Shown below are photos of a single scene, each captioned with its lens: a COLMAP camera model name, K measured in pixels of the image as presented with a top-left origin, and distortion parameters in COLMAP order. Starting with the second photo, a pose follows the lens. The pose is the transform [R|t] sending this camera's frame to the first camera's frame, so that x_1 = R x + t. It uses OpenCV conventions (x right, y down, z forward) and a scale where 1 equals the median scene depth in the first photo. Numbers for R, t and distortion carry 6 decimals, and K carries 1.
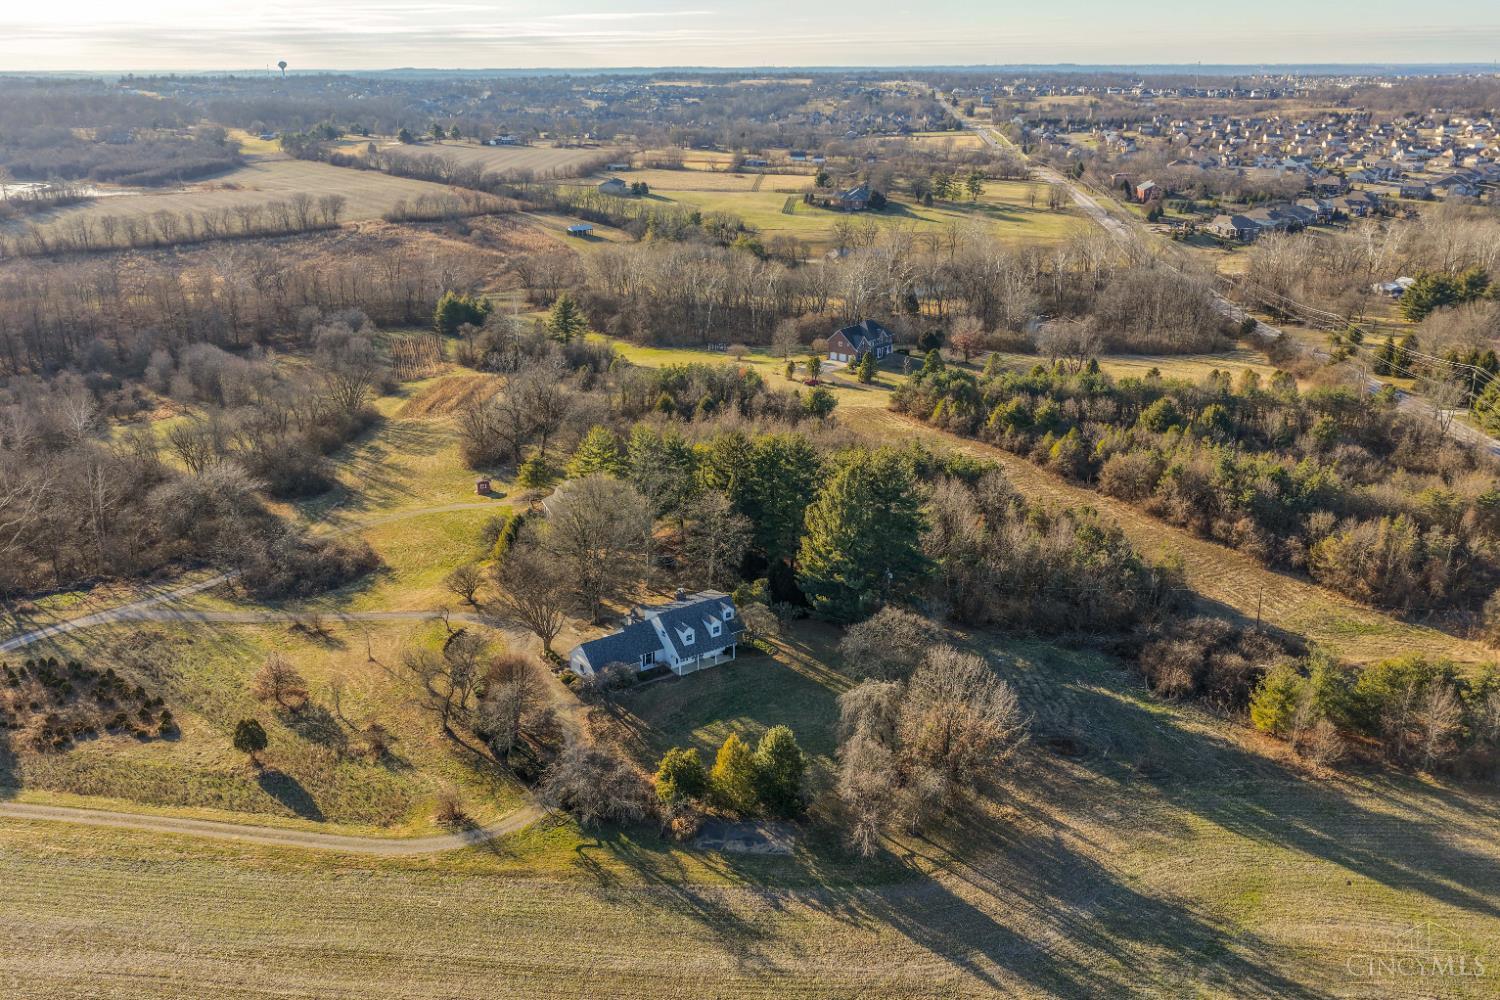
lens RADIAL K [[1194.4, 0, 750.0], [0, 1194.4, 500.0], [0, 0, 1]] dist [-0.054148, -0.000694]
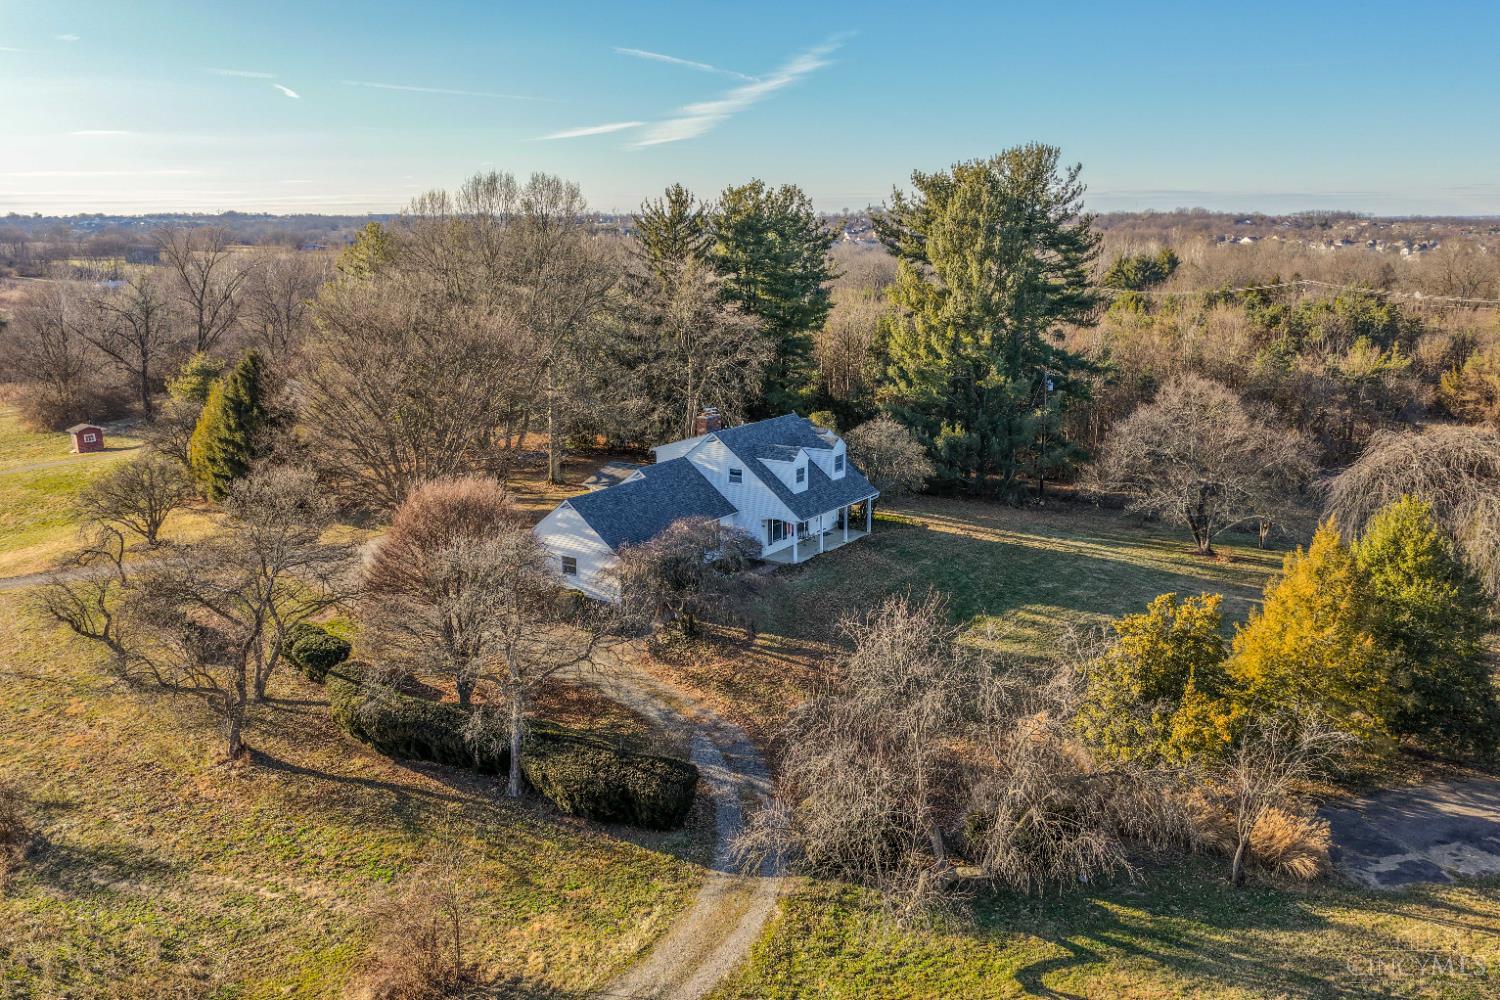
lens RADIAL K [[1194.4, 0, 750.0], [0, 1194.4, 500.0], [0, 0, 1]] dist [-0.054148, -0.000694]
pose [[0.926621, -0.083807, 0.366537, -0.227876], [0.129114, 0.986488, -0.100848, 0.168356], [-0.353132, 0.140773, 0.924922, 0.622364]]
